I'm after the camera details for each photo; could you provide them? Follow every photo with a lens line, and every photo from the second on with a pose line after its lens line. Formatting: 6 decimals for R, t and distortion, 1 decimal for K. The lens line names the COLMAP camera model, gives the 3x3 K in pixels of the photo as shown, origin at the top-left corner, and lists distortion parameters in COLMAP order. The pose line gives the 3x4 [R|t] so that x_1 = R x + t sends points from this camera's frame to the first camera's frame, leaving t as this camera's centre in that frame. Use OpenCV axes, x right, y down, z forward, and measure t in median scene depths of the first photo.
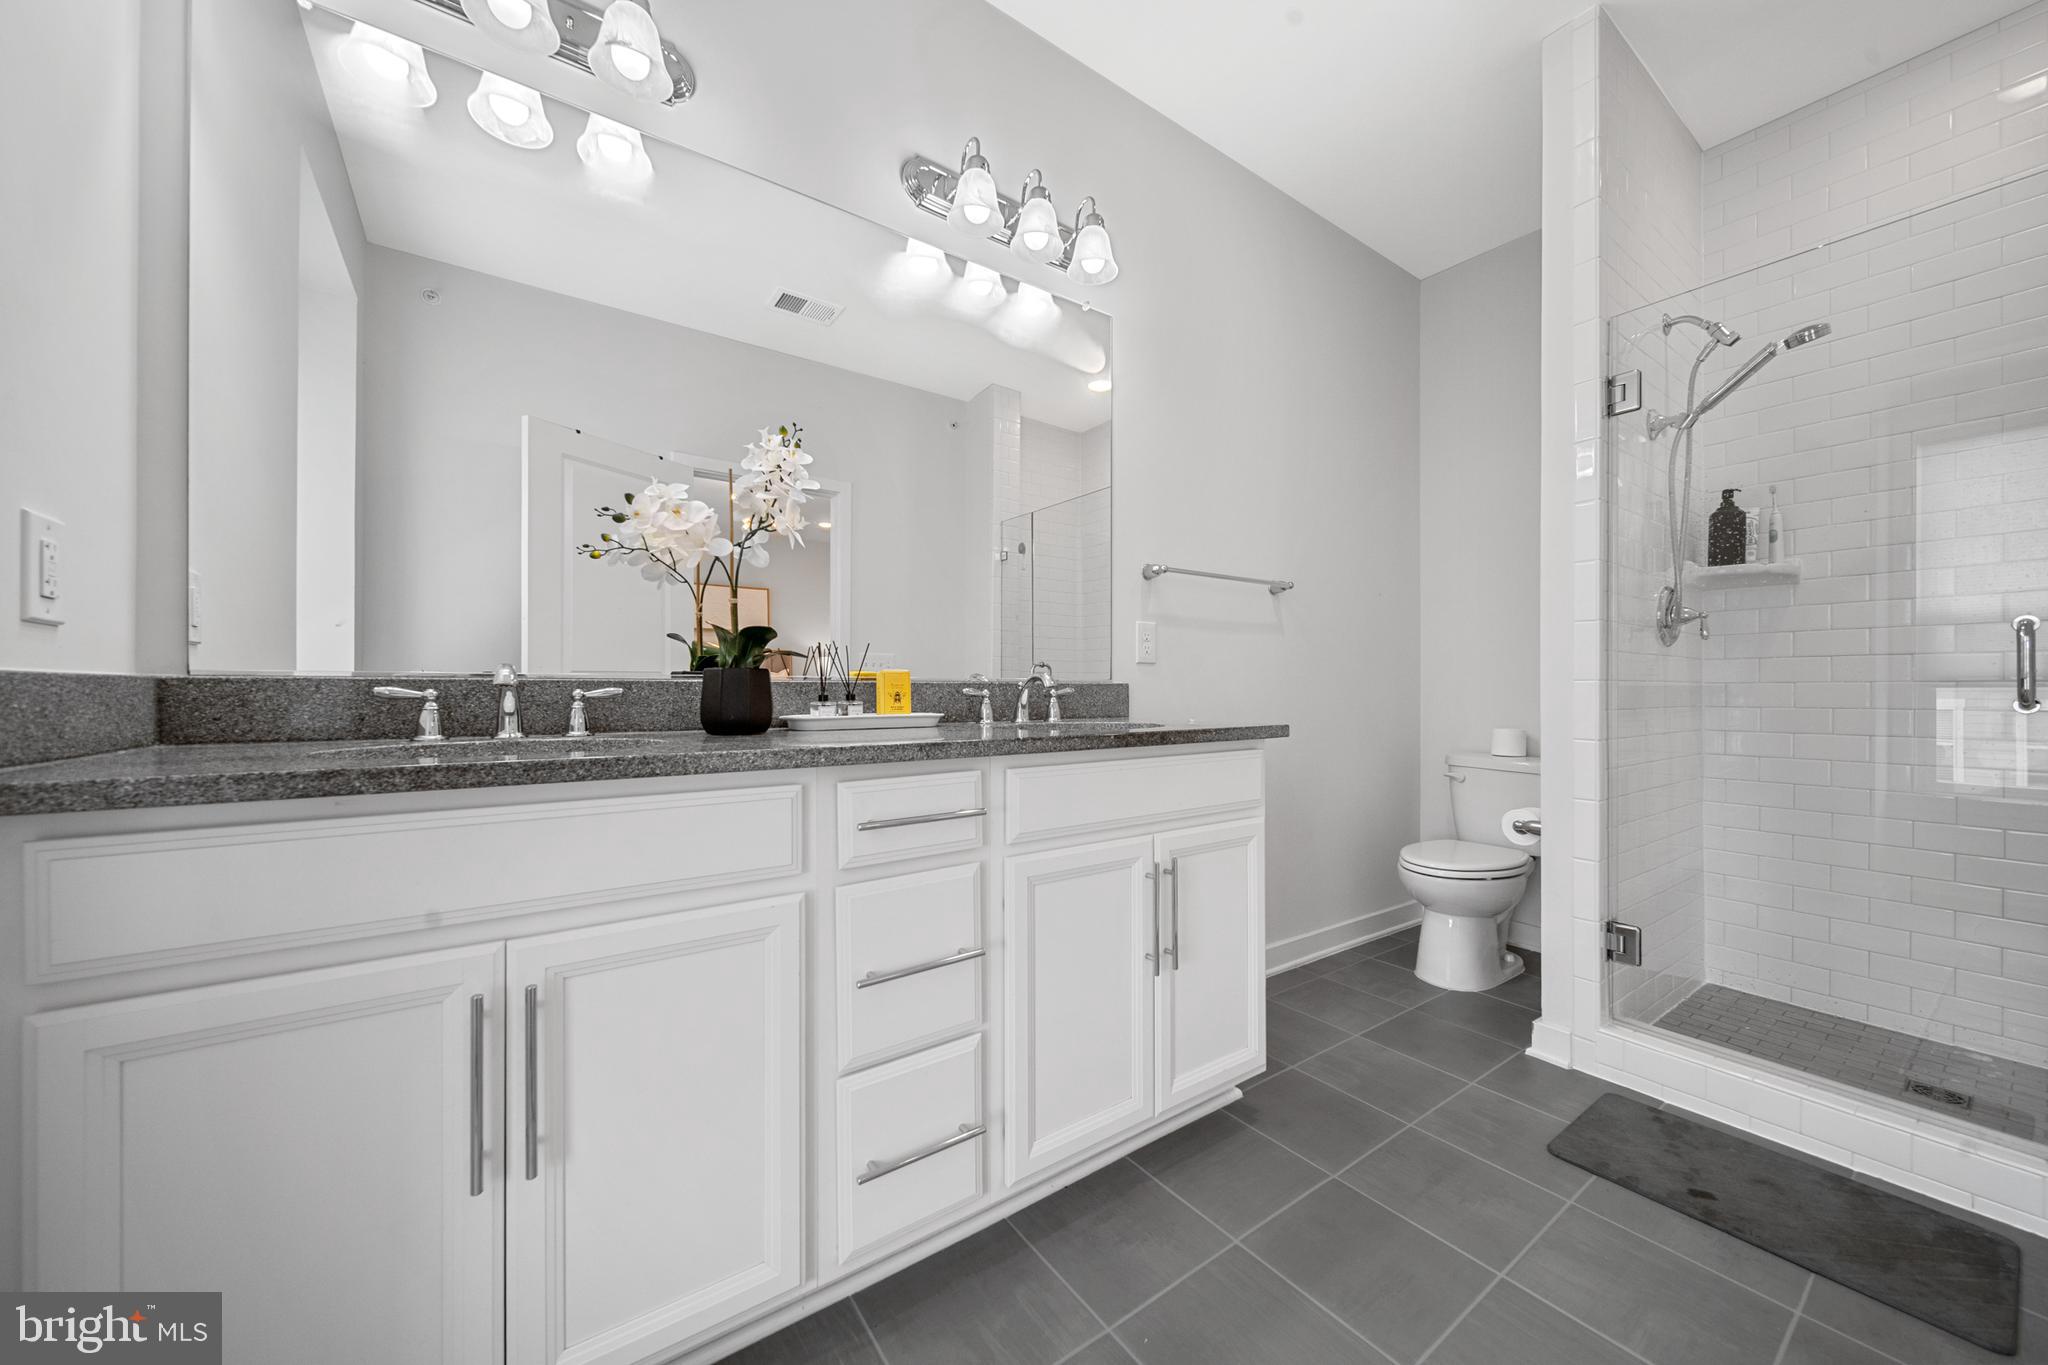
lens RADIAL K [[731.3, 0, 1025.9], [0, 731.3, 679.3], [0, 0, 1]] dist [-0.001820, -0.000310]
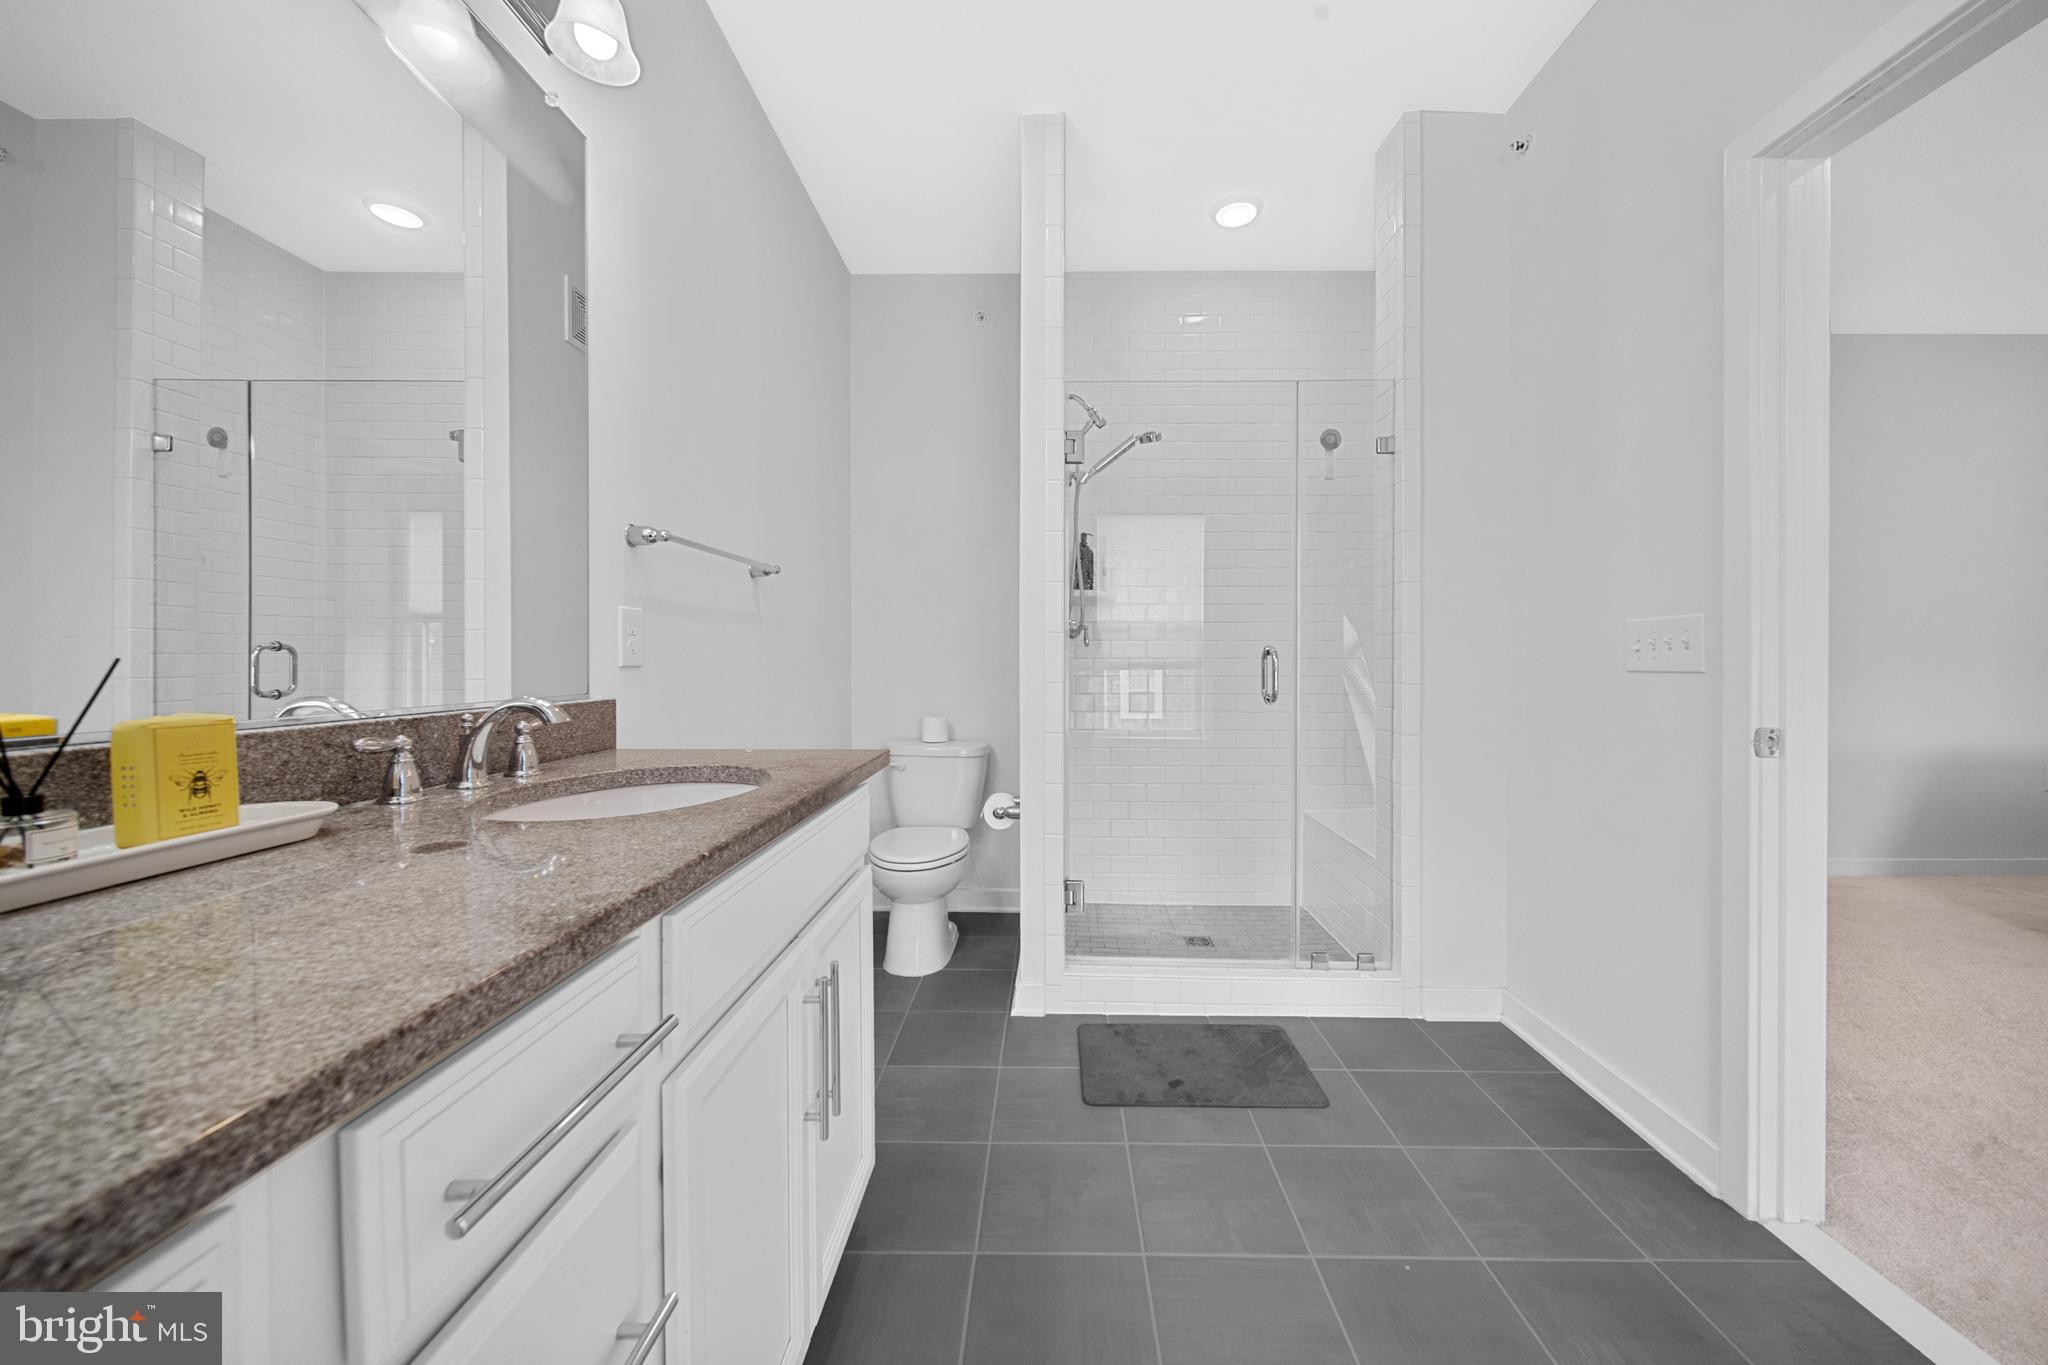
lens RADIAL K [[731.3, 0, 1063.6], [0, 731.3, 652.2], [0, 0, 1]] dist [-0.001820, -0.000310]
pose [[0.579792, 0.007323, 0.814732, -0.195928], [-0.012474, 0.999922, -0.000111, -0.048200], [-0.814669, -0.010099, 0.579838, 0.305239]]
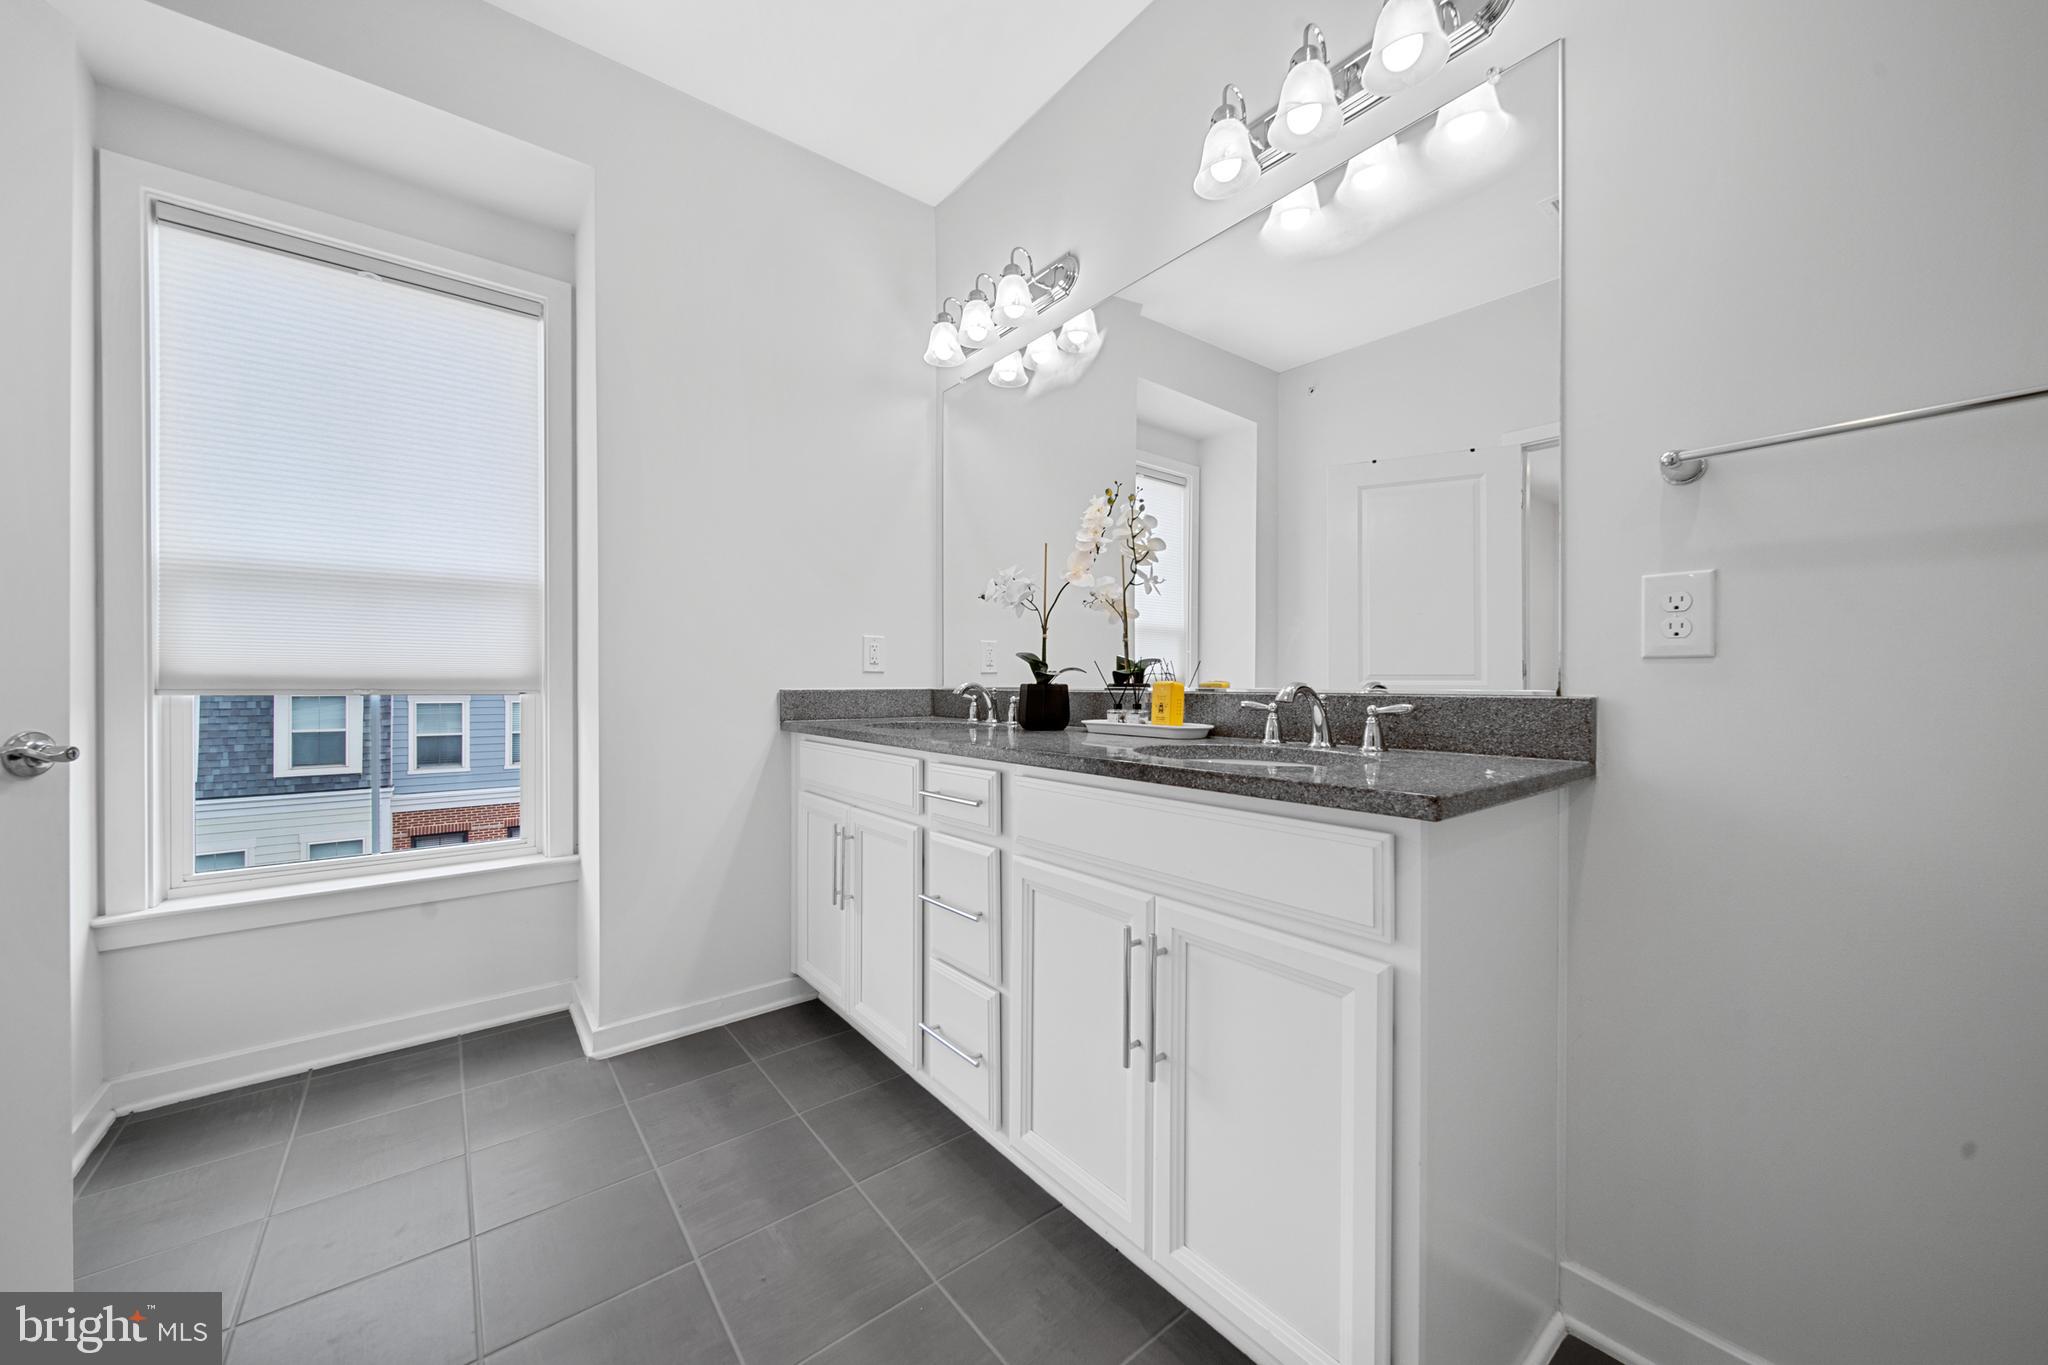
lens RADIAL K [[731.3, 0, 1025.9], [0, 731.3, 695.7], [0, 0, 1]] dist [-0.001820, -0.000310]
pose [[0.058621, -0.002794, -0.998276, 0.729155], [-0.007161, 0.999969, -0.003219, 0.010279], [0.998255, 0.007337, 0.058599, 0.638081]]
